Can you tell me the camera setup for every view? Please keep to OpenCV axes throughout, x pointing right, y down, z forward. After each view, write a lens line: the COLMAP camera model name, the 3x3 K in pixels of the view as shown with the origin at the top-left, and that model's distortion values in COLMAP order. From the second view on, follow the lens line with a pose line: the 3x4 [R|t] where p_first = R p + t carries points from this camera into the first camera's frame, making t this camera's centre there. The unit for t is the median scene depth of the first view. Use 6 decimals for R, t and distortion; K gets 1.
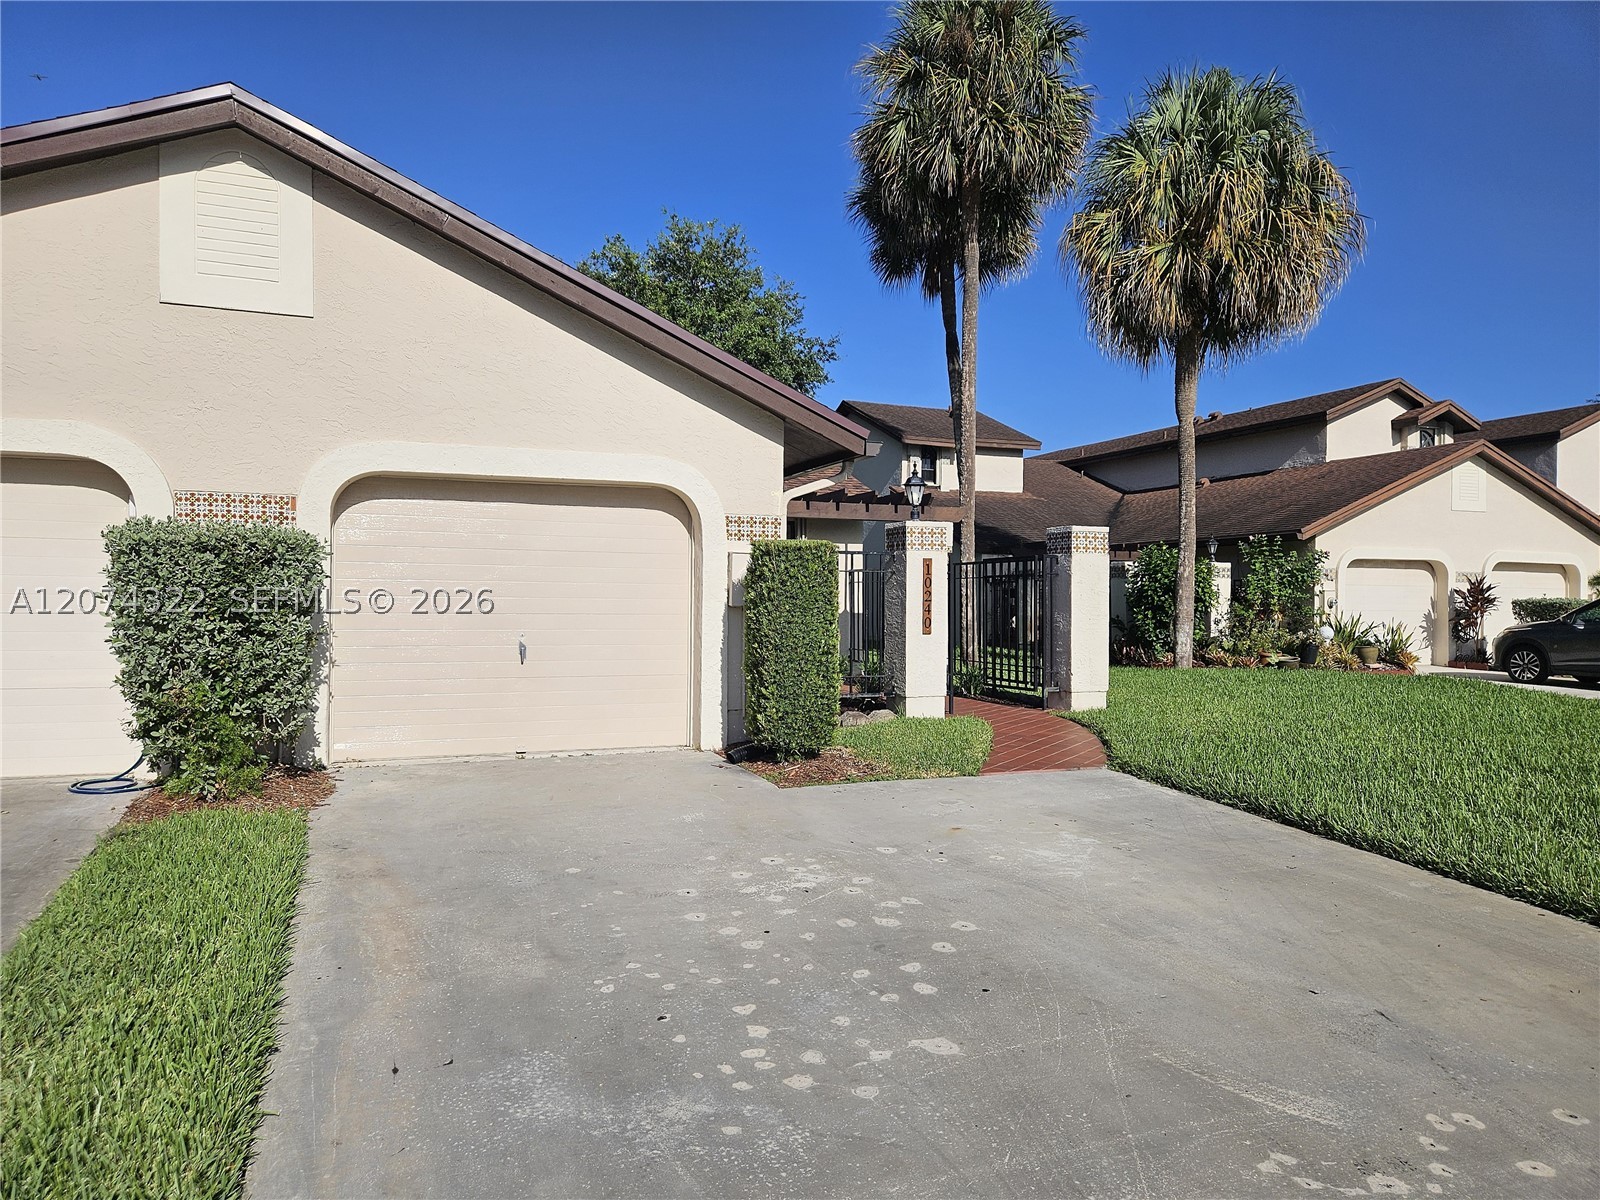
lens RADIAL K [[1080.6, 0, 799.3], [0, 1080.6, 617.5], [0, 0, 1]] dist [0.069603, -0.061051]
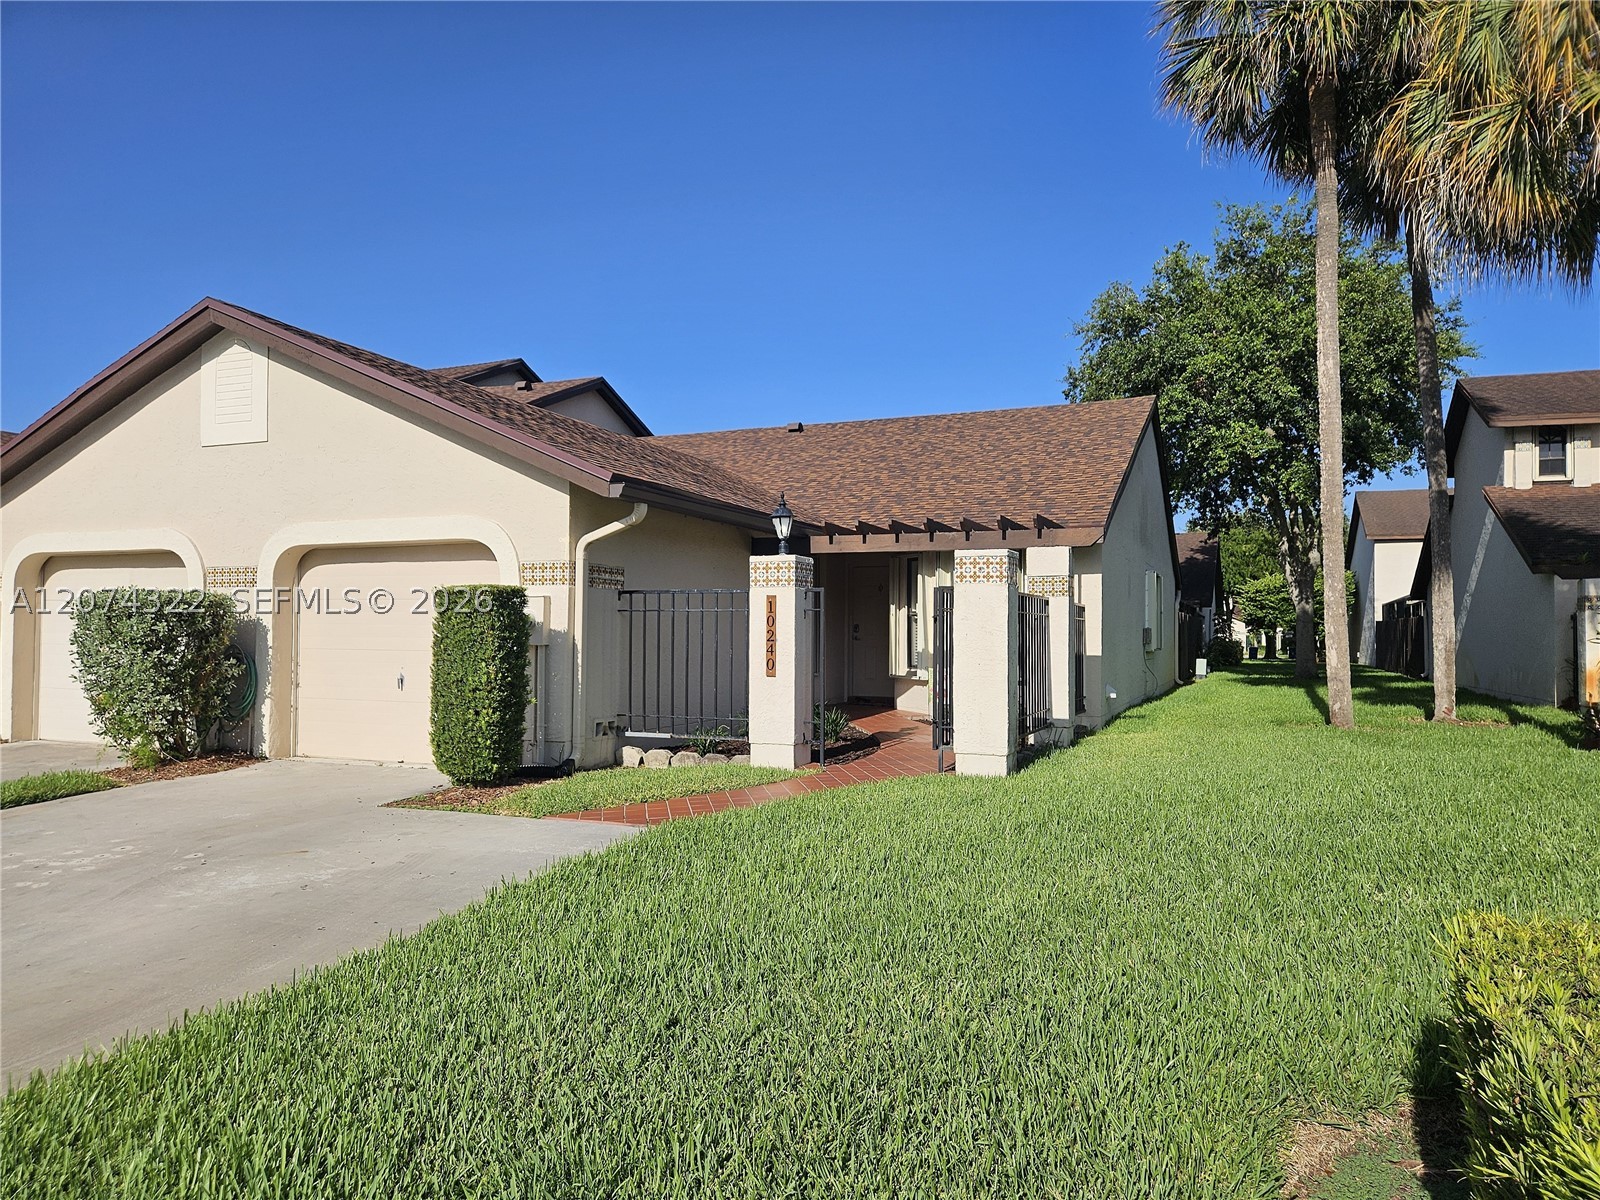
lens RADIAL K [[1080.6, 0, 799.3], [0, 1080.6, 617.5], [0, 0, 1]] dist [0.069603, -0.061051]
pose [[0.713222, -0.010599, -0.700858, 0.787765], [-0.012049, 0.999553, -0.027378, -0.010319], [0.700834, 0.027971, 0.712776, 0.354310]]
